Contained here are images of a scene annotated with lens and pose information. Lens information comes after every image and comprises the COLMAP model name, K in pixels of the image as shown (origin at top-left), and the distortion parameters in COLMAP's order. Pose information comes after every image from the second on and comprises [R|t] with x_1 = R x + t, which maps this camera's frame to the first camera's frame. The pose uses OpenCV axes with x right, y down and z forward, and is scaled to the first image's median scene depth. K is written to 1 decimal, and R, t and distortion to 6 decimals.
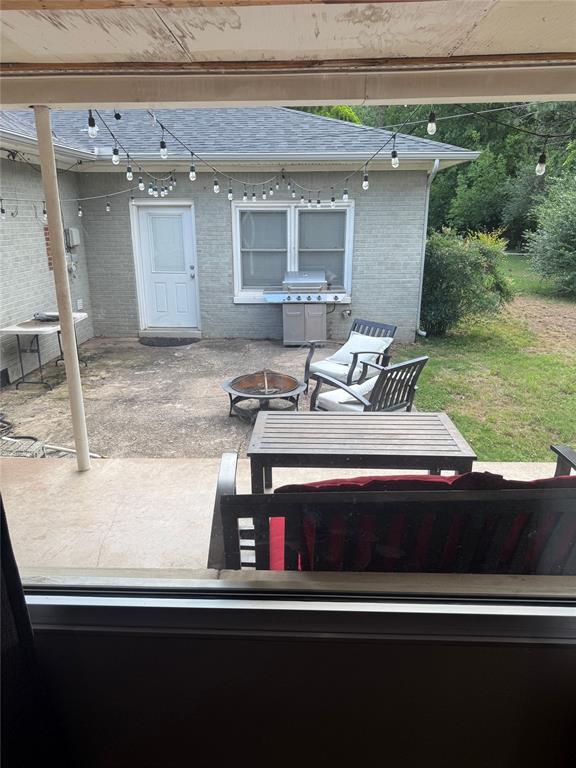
lens RADIAL K [[539.9, 0, 287.2], [0, 539.9, 386.3], [0, 0, 1]] dist [0.035381, -0.046965]
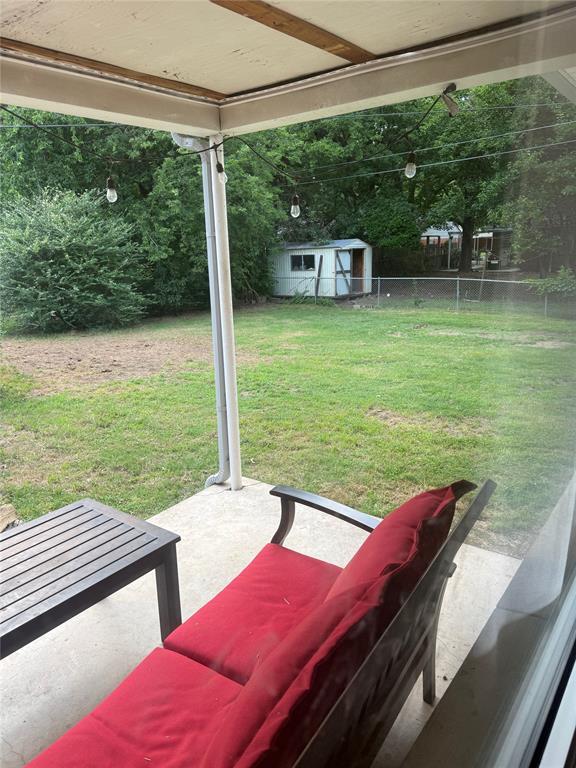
lens RADIAL K [[539.9, 0, 288.9], [0, 539.9, 383.9], [0, 0, 1]] dist [0.035381, -0.046965]
pose [[0.571360, -0.212630, 0.792677, -0.319900], [0.266855, 0.961504, 0.065568, -0.209391], [-0.776103, 0.174067, 0.606106, 0.715862]]
